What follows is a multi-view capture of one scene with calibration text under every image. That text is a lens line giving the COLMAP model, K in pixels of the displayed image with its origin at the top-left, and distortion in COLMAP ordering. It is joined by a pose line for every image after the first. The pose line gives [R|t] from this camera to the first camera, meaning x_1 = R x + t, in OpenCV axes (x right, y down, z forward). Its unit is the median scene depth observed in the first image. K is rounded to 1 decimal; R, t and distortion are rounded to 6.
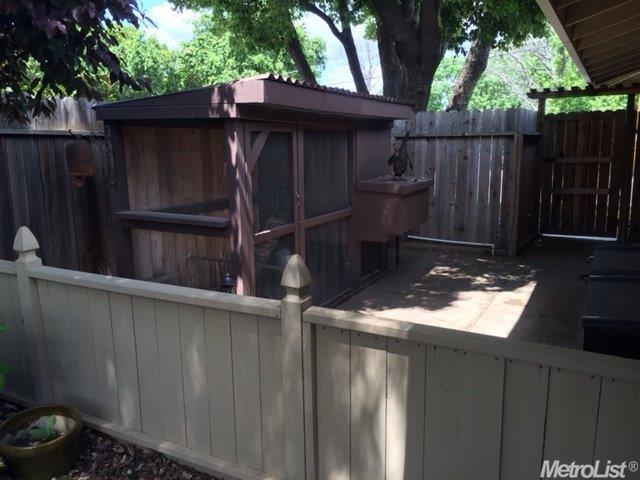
lens RADIAL K [[547.3, 0, 320.0], [0, 547.3, 240.0], [0, 0, 1]] dist [0.071571, -0.081932]
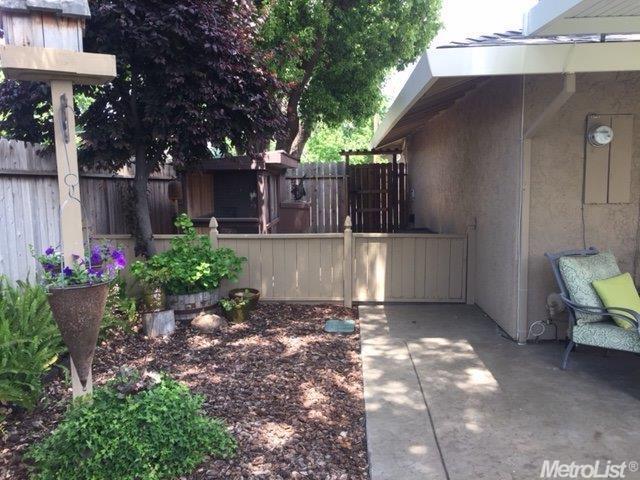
lens RADIAL K [[547.3, 0, 320.0], [0, 547.3, 240.0], [0, 0, 1]] dist [0.071571, -0.081932]
pose [[0.907526, -0.050193, 0.416987, -0.440229], [0.079490, 0.995416, -0.053181, 0.093019], [-0.412406, 0.081409, 0.907355, -0.517799]]
